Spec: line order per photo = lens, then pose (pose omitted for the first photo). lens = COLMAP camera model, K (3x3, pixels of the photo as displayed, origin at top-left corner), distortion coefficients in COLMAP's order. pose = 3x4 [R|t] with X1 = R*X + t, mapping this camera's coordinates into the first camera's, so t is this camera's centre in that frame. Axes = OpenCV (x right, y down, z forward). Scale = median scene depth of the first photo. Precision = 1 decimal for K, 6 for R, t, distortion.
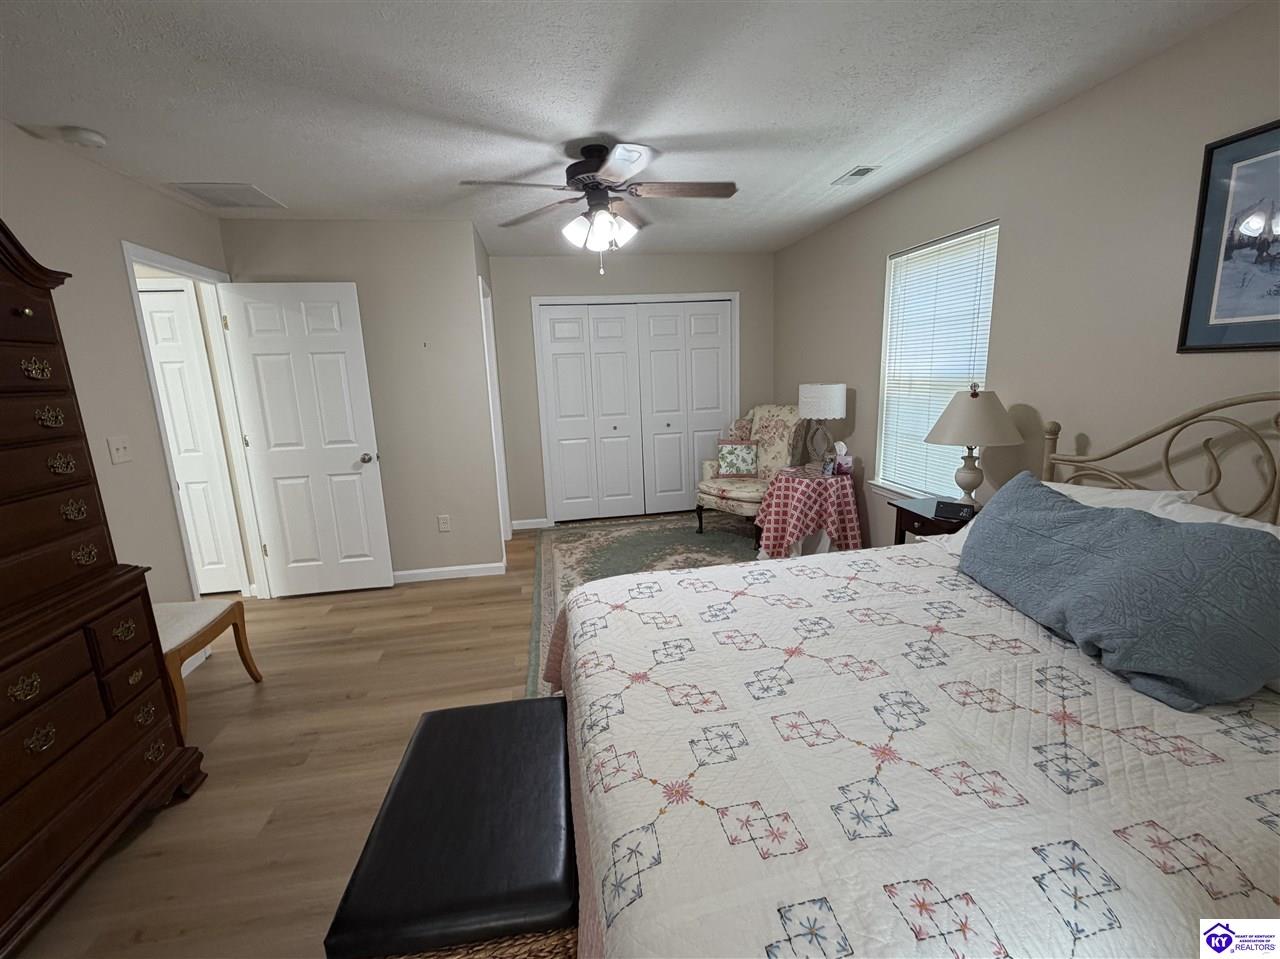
lens RADIAL K [[547.1, 0, 641.4], [0, 547.1, 476.5], [0, 0, 1]] dist [0.000258, 0.000007]
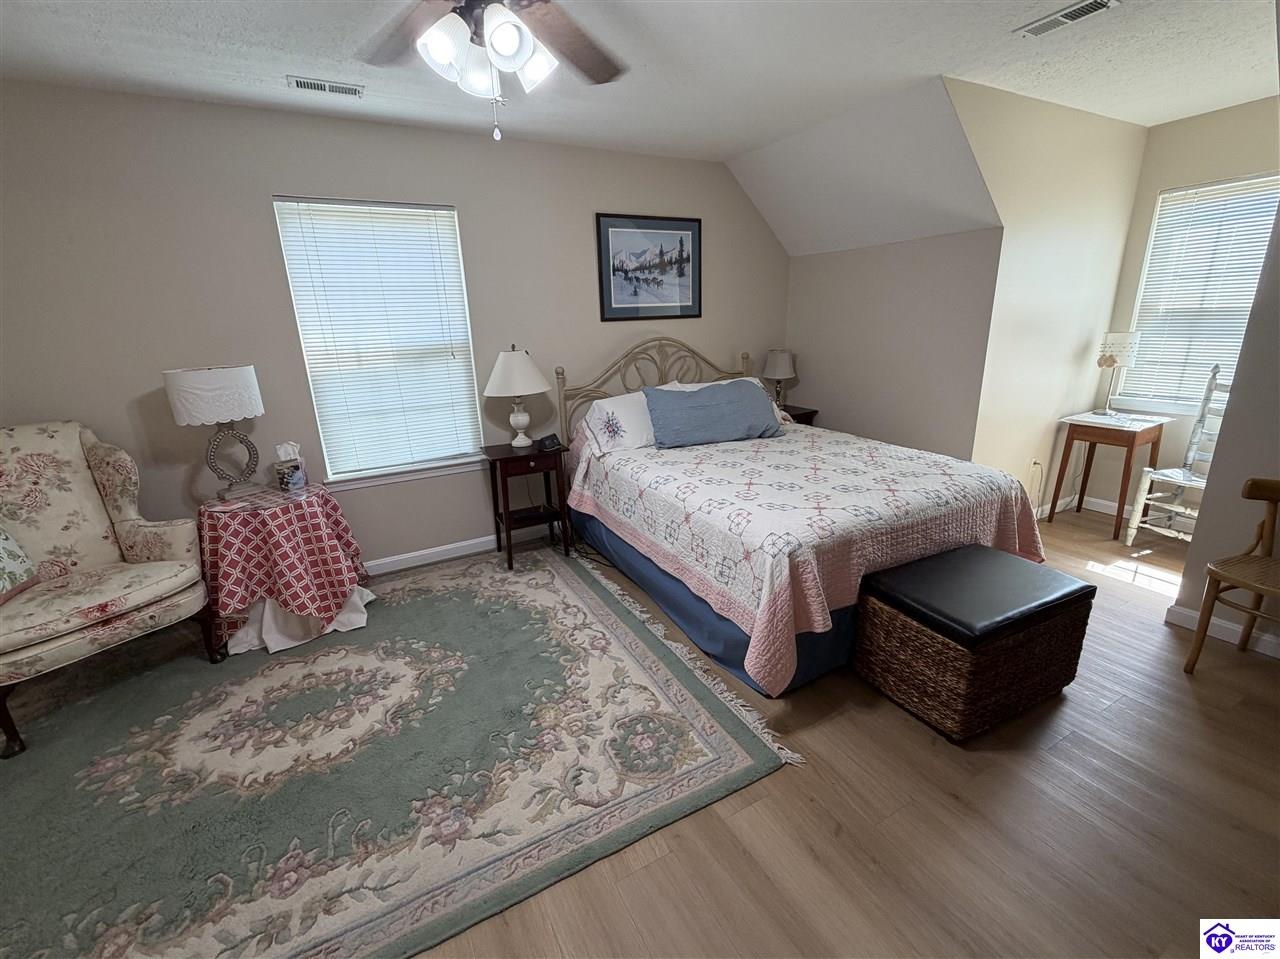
lens RADIAL K [[547.1, 0, 635.1], [0, 547.1, 482.6], [0, 0, 1]] dist [0.000258, 0.000007]
pose [[-0.314751, -0.224558, 0.922229, -0.616014], [0.229215, 0.924873, 0.303432, -0.168632], [-0.921082, 0.306894, -0.239632, 0.992694]]
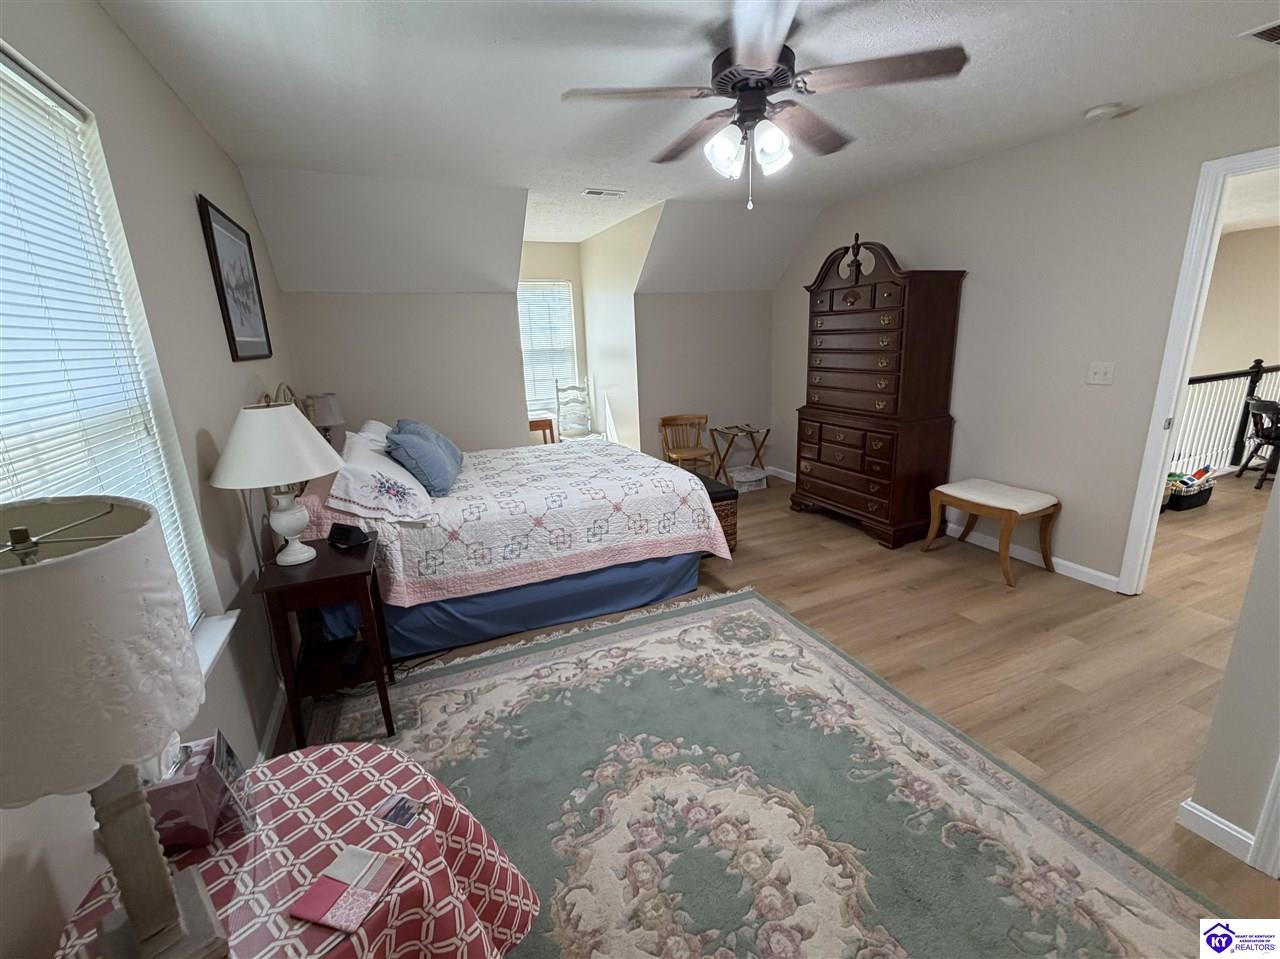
lens RADIAL K [[547.1, 0, 642.3], [0, 547.1, 481.2], [0, 0, 1]] dist [0.000258, 0.000007]
pose [[-0.965155, 0.137756, -0.222485, 0.260964], [0.026520, 0.897334, 0.440555, -0.330344], [0.260333, 0.419303, -0.869719, 1.587952]]
